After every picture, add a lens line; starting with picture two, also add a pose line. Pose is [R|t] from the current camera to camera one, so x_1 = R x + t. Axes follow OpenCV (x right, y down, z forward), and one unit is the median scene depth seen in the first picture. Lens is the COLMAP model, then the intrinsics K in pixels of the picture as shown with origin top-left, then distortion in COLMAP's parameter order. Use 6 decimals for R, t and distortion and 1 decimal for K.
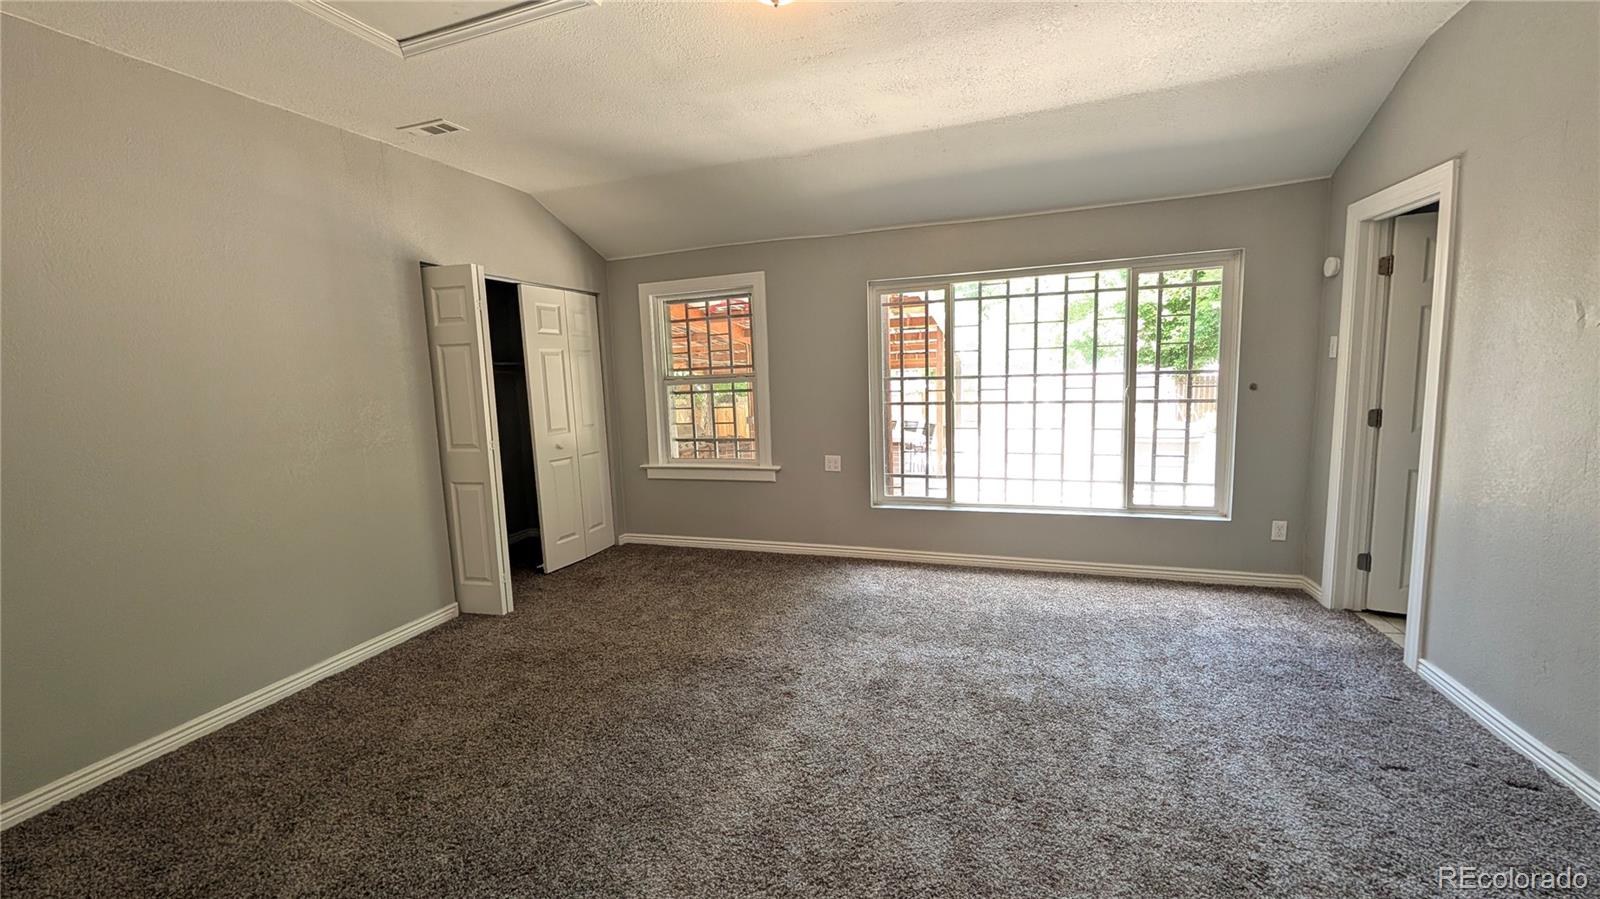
lens RADIAL K [[606.1, 0, 797.0], [0, 606.1, 450.2], [0, 0, 1]] dist [0.007452, -0.000411]
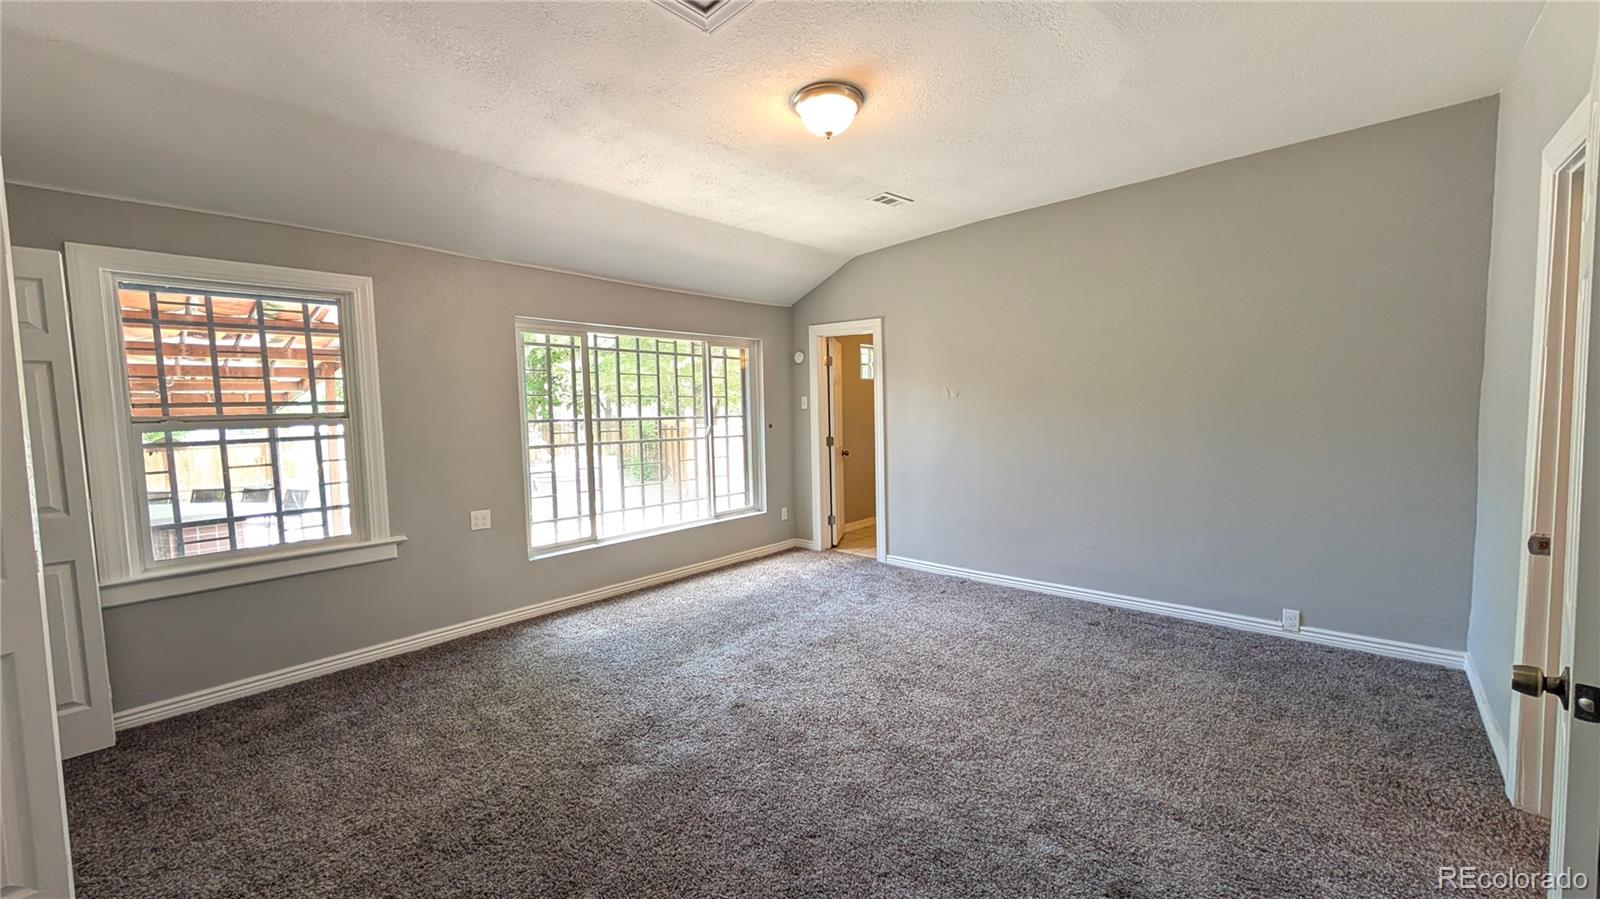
lens RADIAL K [[606.1, 0, 801.3], [0, 606.1, 450.1], [0, 0, 1]] dist [0.007452, -0.000411]
pose [[0.391555, -0.038027, 0.919369, -0.610522], [0.119771, 0.992752, -0.009947, -0.014606], [-0.912326, 0.114009, 0.393272, 0.275856]]
